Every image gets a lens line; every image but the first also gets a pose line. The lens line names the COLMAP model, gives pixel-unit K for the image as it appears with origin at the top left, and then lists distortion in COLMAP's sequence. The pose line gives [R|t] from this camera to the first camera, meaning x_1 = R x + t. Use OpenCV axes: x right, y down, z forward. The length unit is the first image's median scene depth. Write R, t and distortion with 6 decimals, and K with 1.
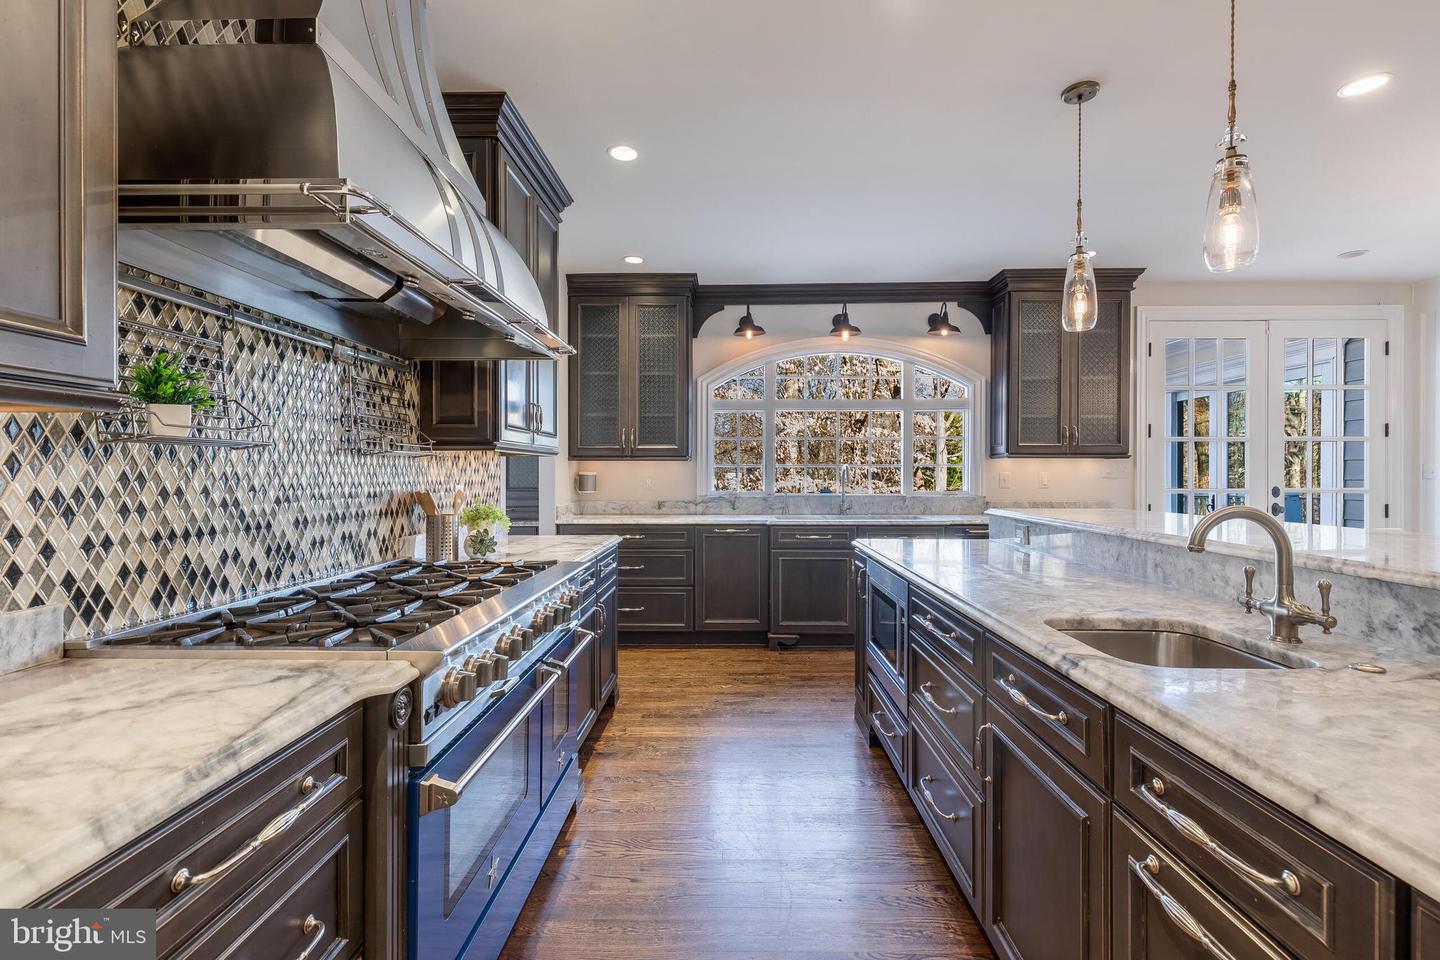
lens RADIAL K [[649.0, 0, 725.3], [0, 649.0, 475.2], [0, 0, 1]] dist [0.008834, -0.000531]
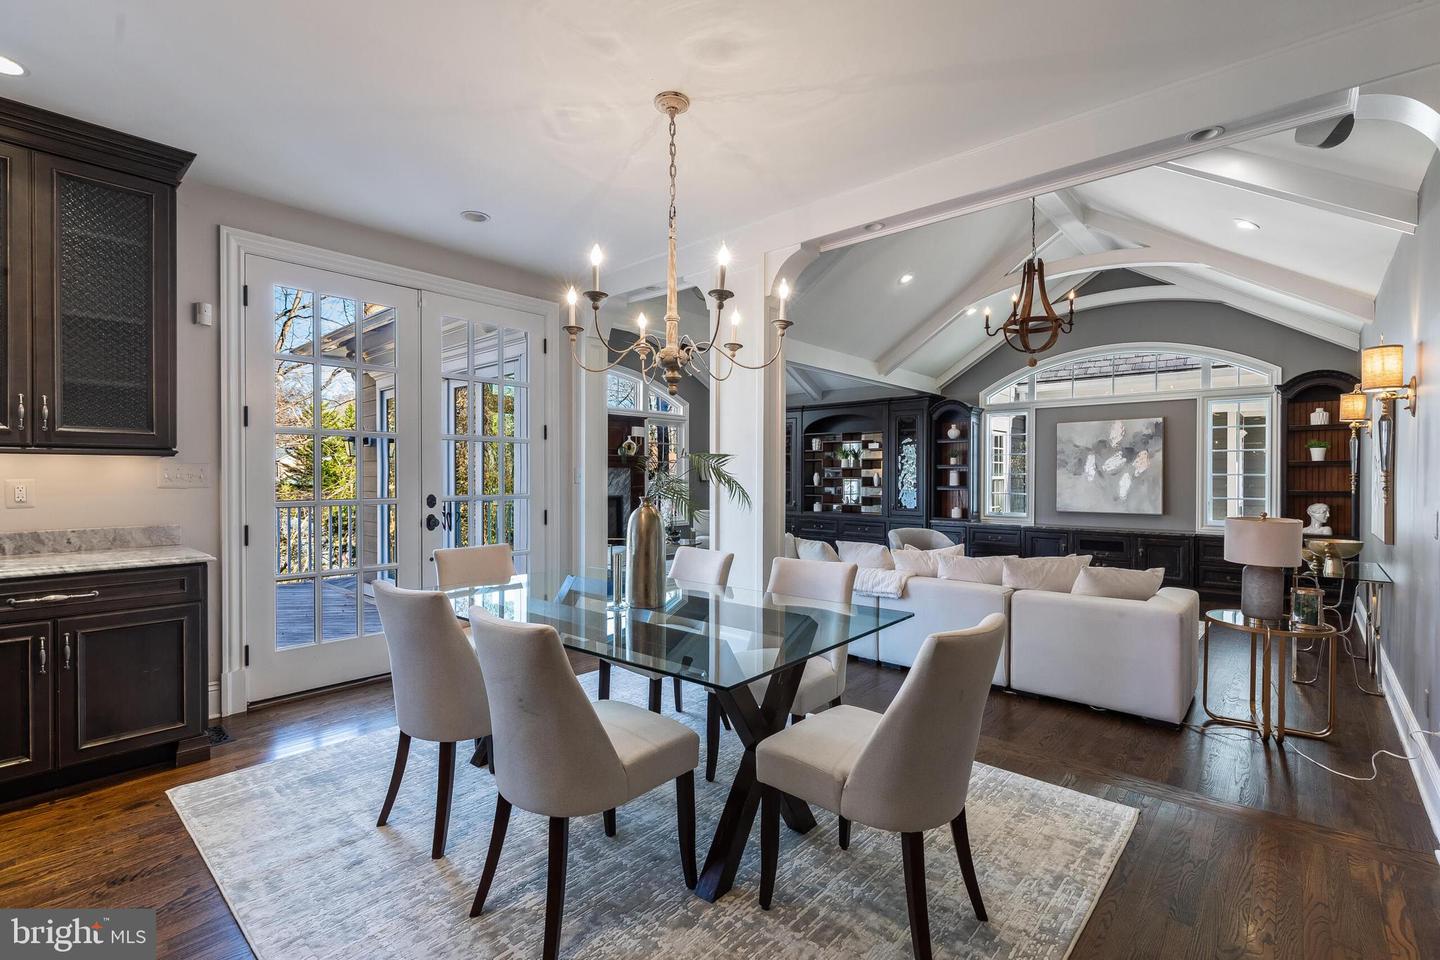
lens RADIAL K [[649.0, 0, 722.2], [0, 649.0, 476.9], [0, 0, 1]] dist [0.008834, -0.000531]
pose [[0.664239, -0.004015, 0.747509, 0.951190], [0.003414, 0.999991, 0.002338, -0.011213], [-0.747512, 0.000999, 0.664248, 0.367865]]
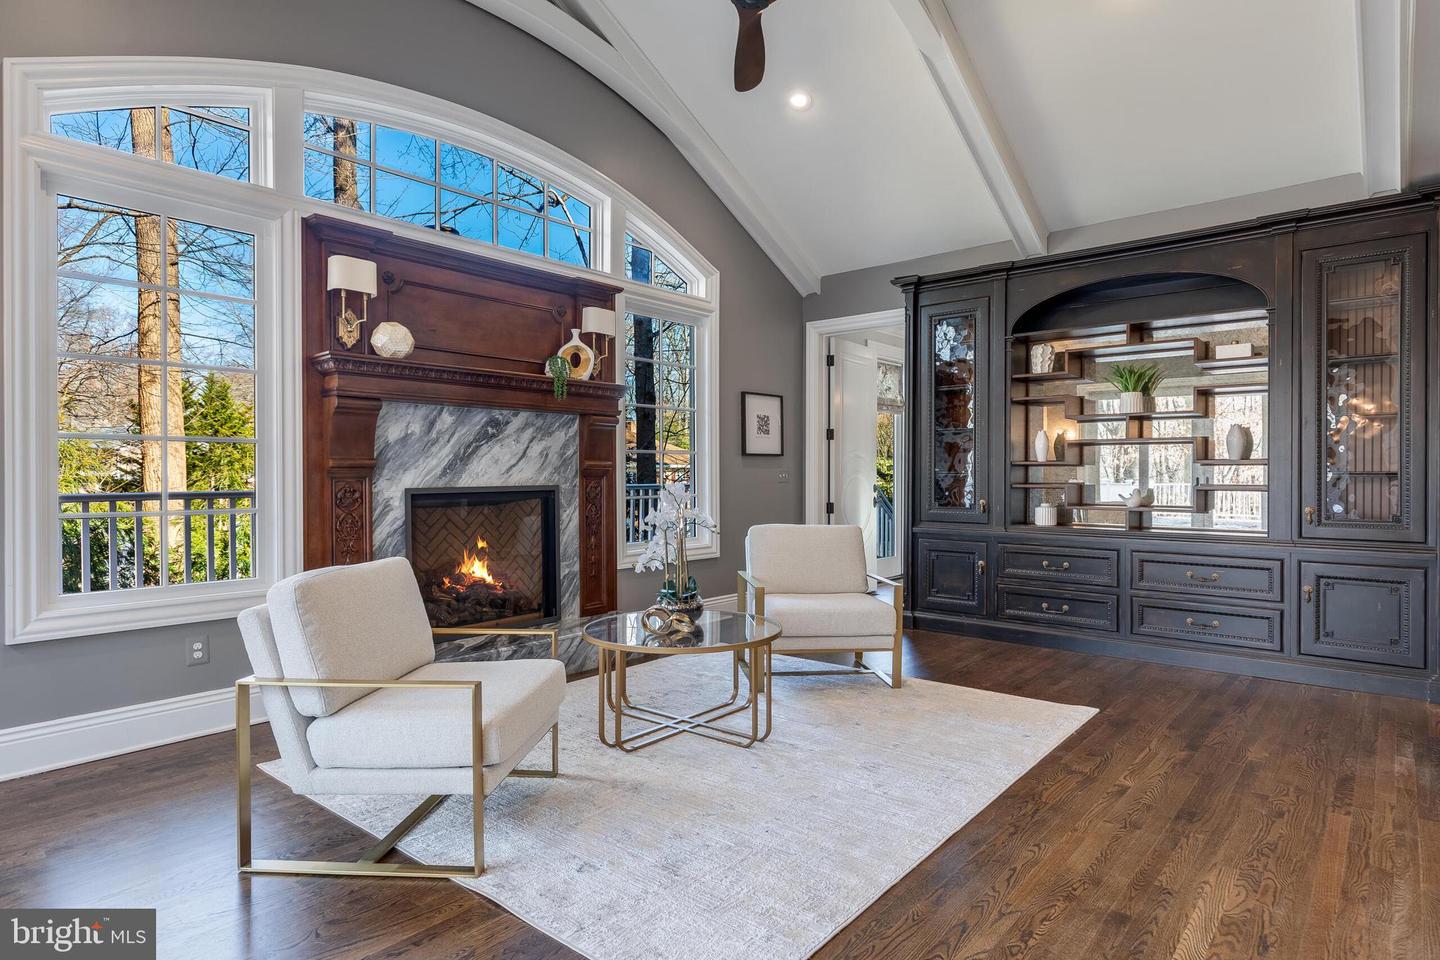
lens RADIAL K [[797.1, 0, 722.2], [0, 797.1, 481.6], [0, 0, 1]] dist [0.002907, 0.000139]
pose [[0.648654, -0.010906, 0.761005, 2.439319], [0.002082, 0.999919, 0.012555, 0.083087], [-0.761080, -0.006559, 0.648625, 2.069165]]
